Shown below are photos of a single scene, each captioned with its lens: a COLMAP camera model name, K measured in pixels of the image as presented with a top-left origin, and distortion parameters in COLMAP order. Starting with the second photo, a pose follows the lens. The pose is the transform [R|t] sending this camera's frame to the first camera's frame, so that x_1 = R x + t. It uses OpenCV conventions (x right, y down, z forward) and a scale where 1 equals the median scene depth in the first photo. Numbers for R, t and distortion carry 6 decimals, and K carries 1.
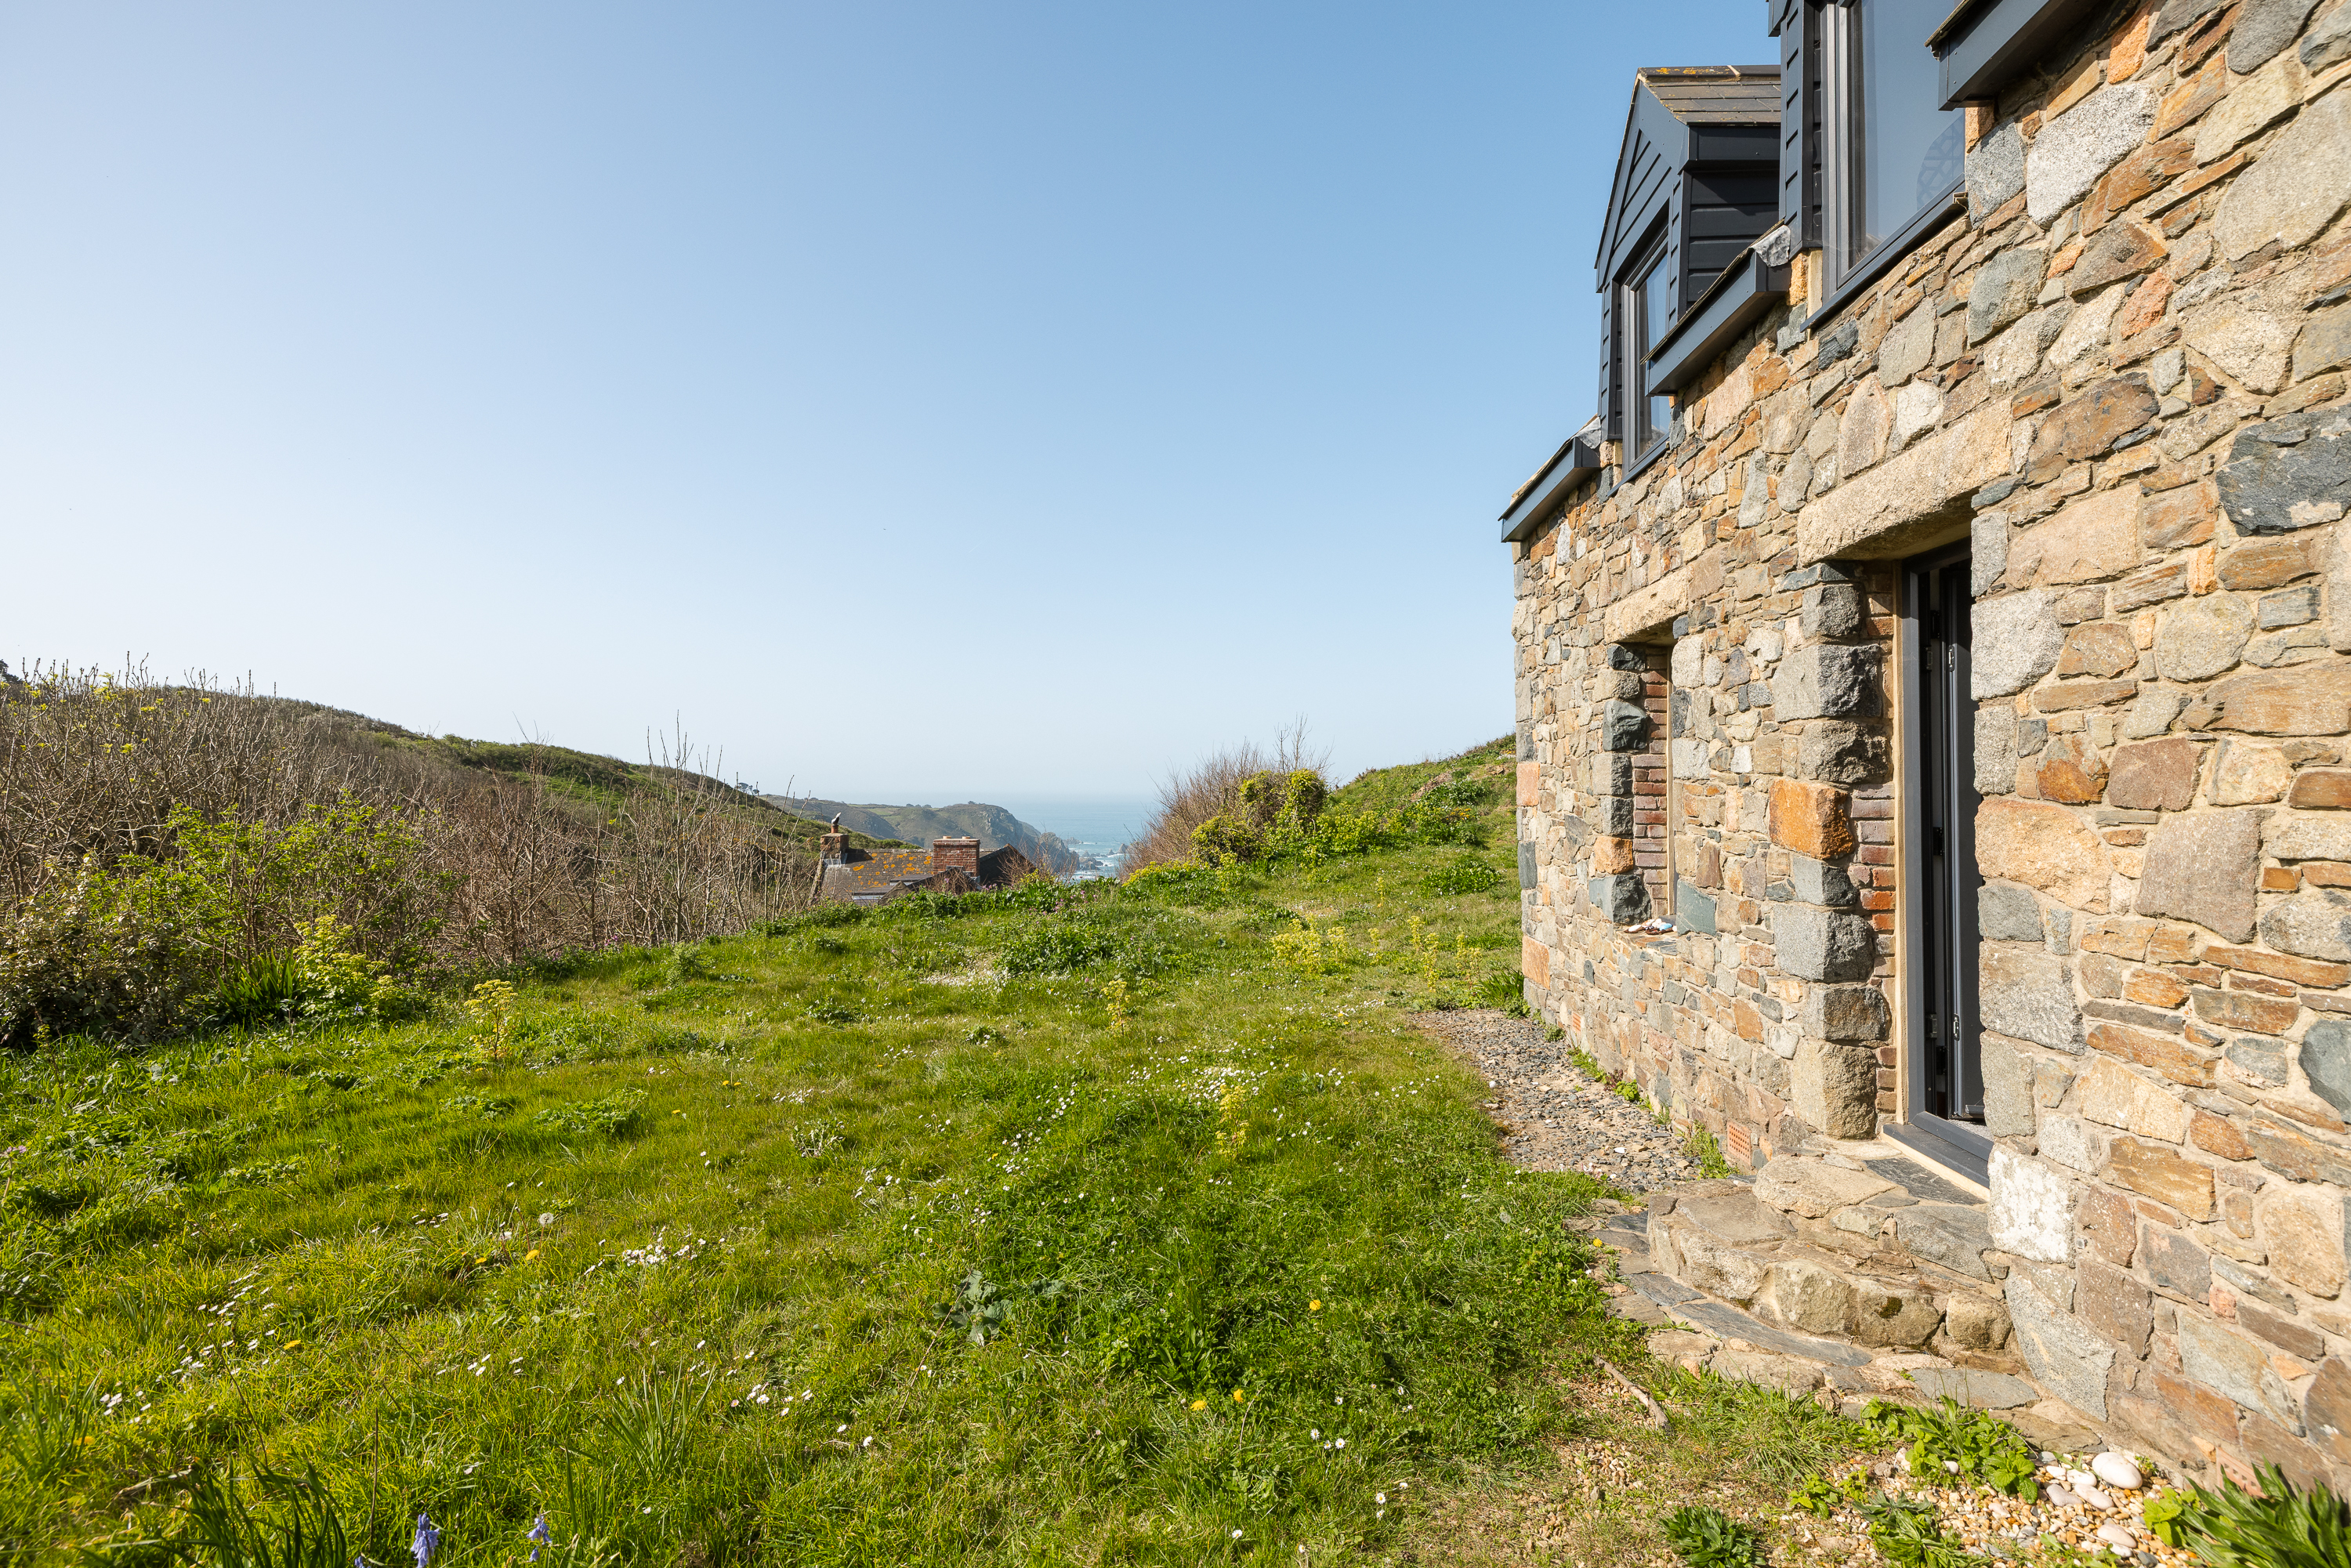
lens RADIAL K [[1137.5, 0, 1190.0], [0, 1137.5, 784.9], [0, 0, 1]] dist [-0.001578, -0.000741]
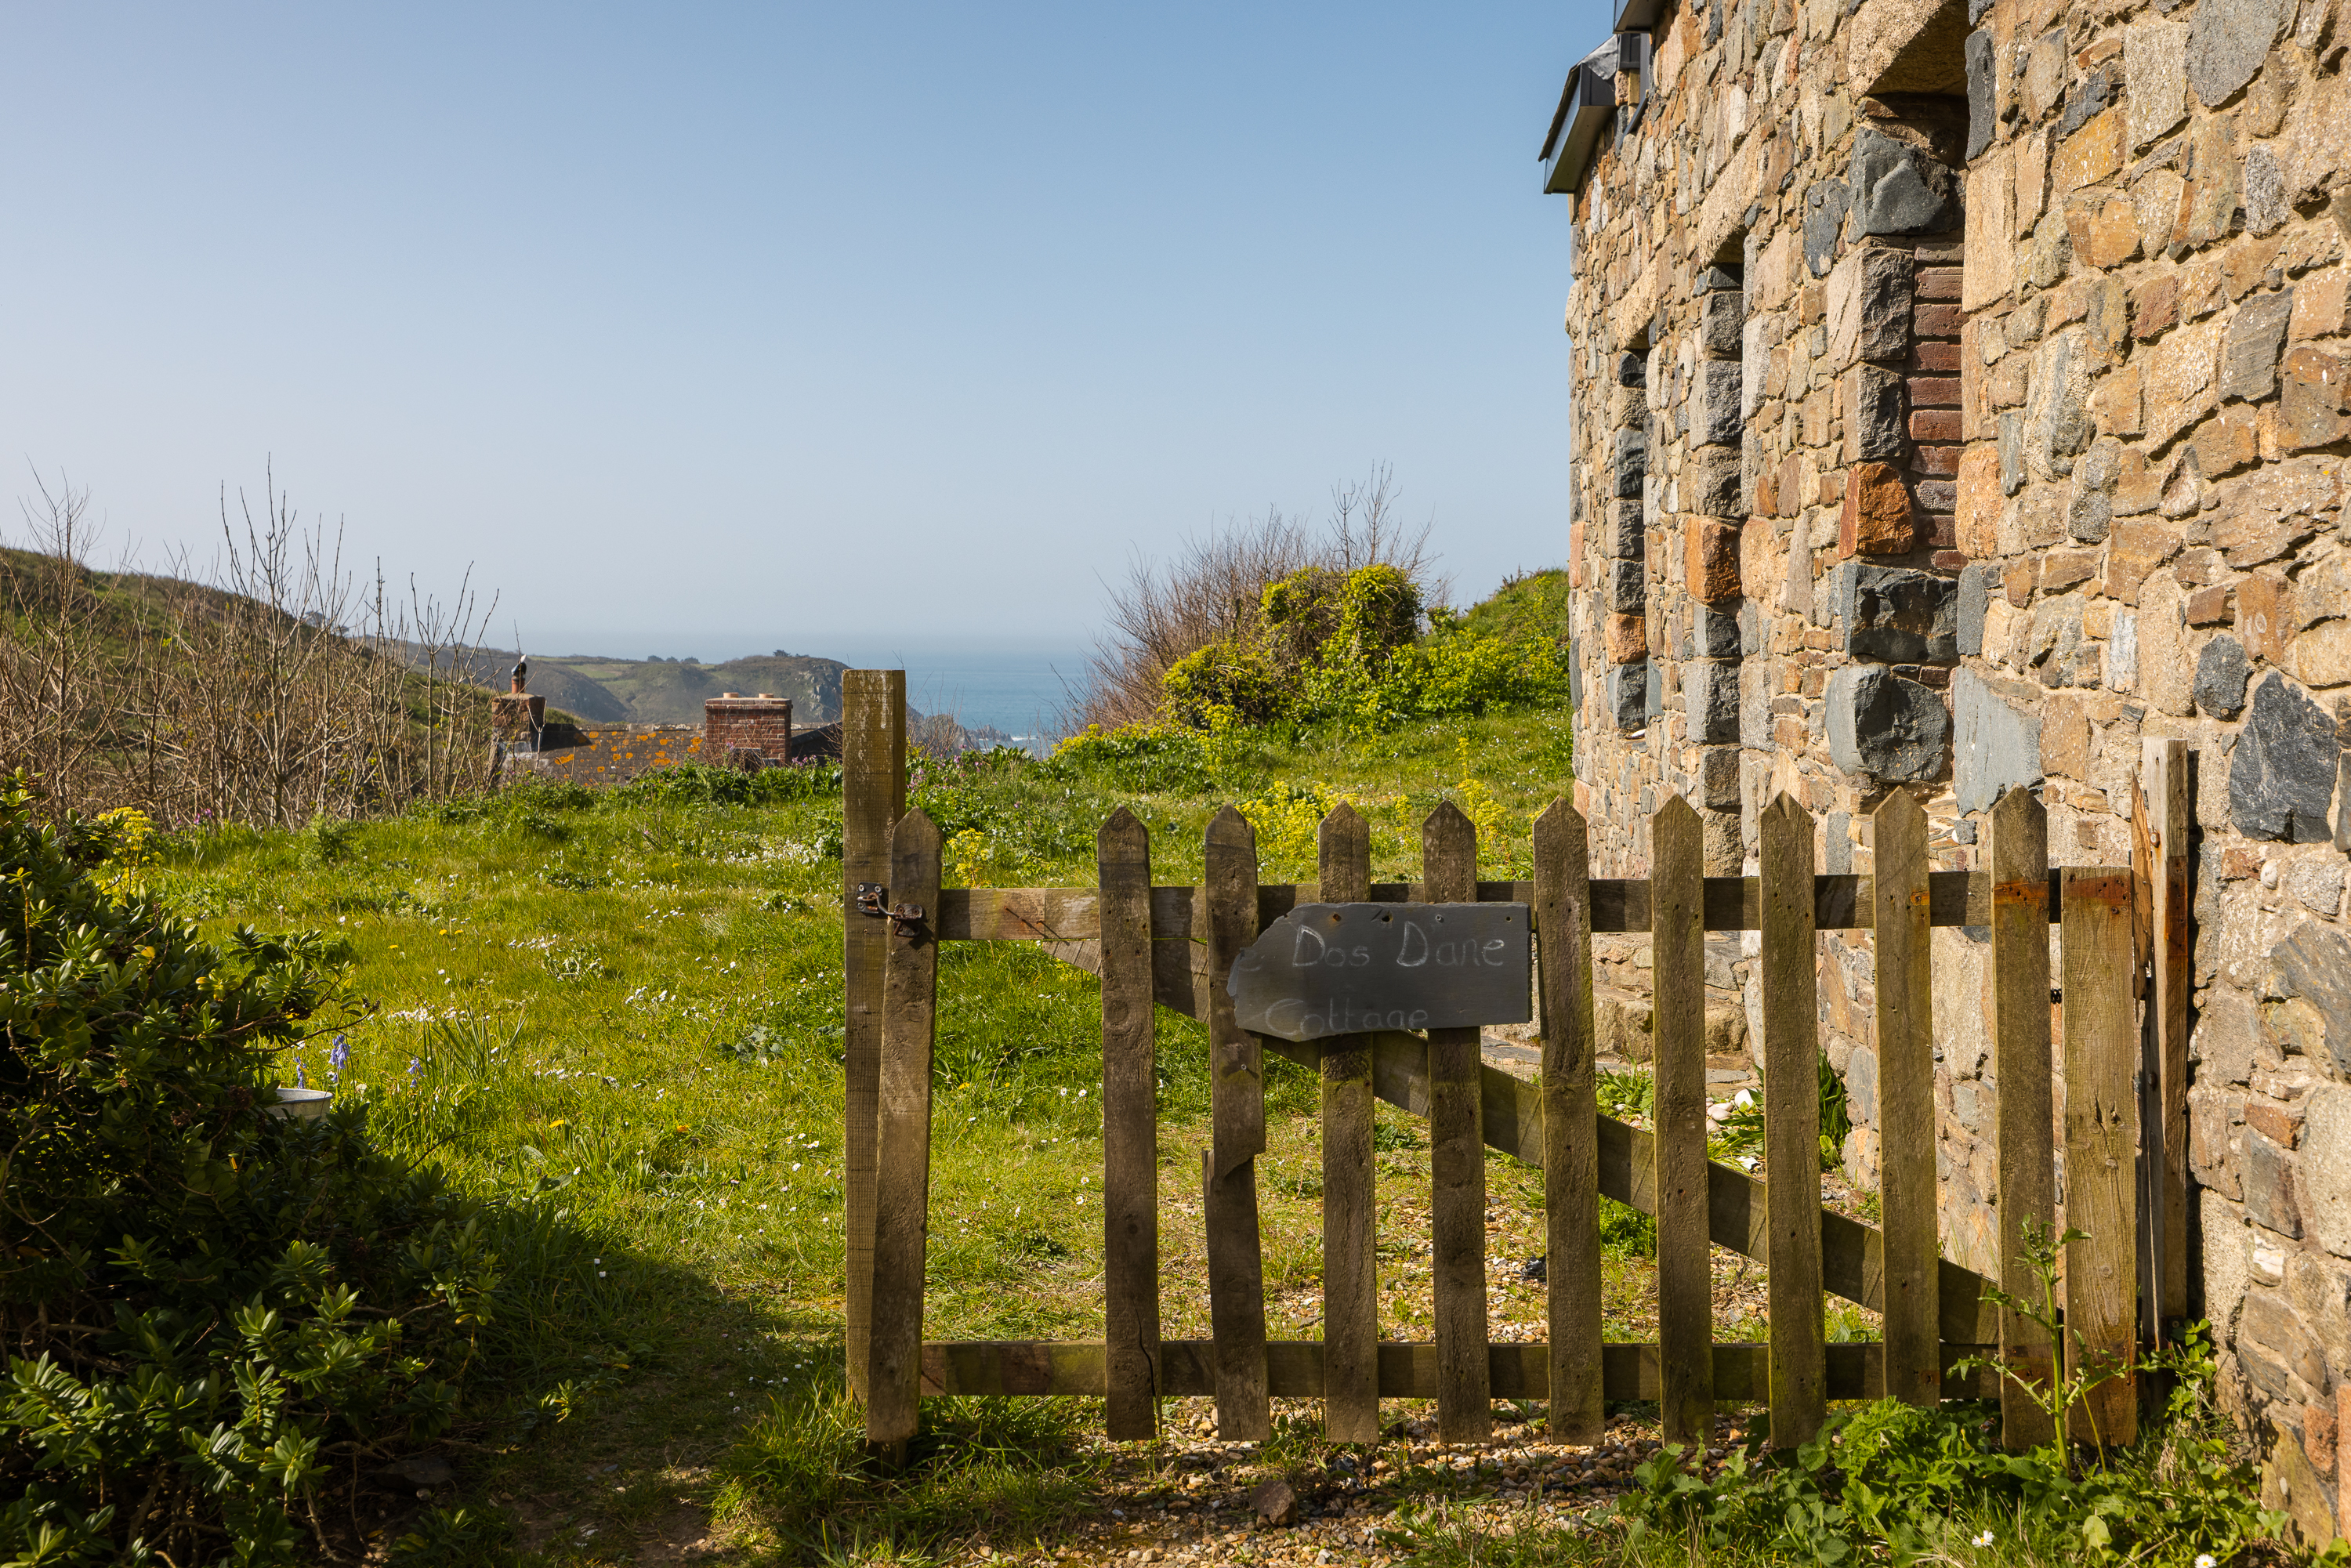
lens RADIAL K [[2346.7, 0, 1175.5], [0, 2346.7, 784.0], [0, 0, 1]] dist [-0.011389, 0.006382]
pose [[0.999723, 0.003968, -0.023191, 0.067783], [-0.002318, 0.997491, 0.070762, 0.028284], [0.023413, -0.070689, 0.997224, -0.312299]]
